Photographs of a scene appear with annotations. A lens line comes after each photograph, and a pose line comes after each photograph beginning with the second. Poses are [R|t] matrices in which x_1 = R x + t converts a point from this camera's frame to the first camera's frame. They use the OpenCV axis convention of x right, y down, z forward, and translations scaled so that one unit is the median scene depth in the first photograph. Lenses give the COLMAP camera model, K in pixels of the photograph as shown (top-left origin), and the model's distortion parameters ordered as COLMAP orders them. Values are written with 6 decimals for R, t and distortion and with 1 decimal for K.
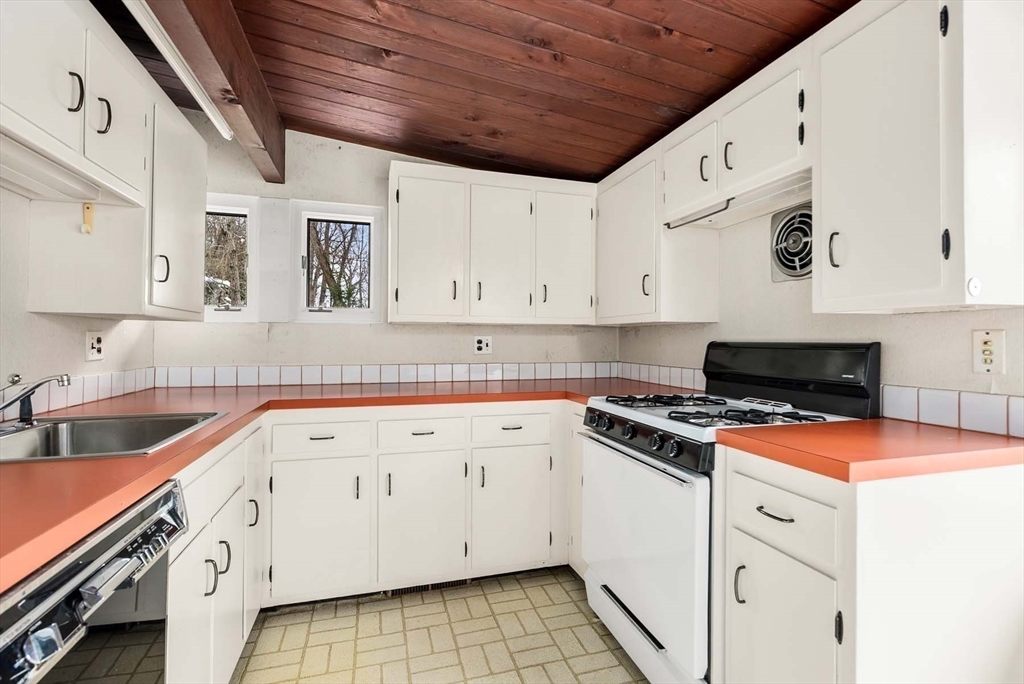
lens RADIAL K [[477.0, 0, 512.0], [0, 477.0, 342.0], [0, 0, 1]] dist [0.000733, 0.000160]
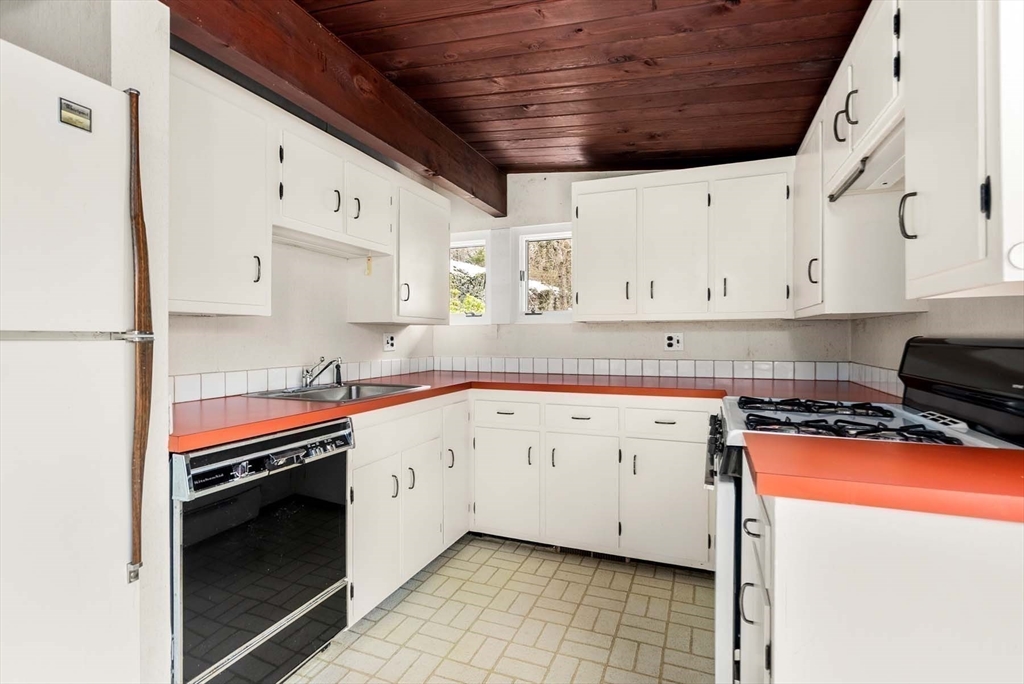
lens RADIAL K [[472.4, 0, 514.2], [0, 472.4, 344.1], [0, 0, 1]] dist [-0.001291, 0.000036]
pose [[0.783701, 0.003642, -0.621128, 0.404896], [0.003201, 0.999946, 0.009901, 0.001020], [0.621131, -0.009747, 0.783646, 0.008774]]
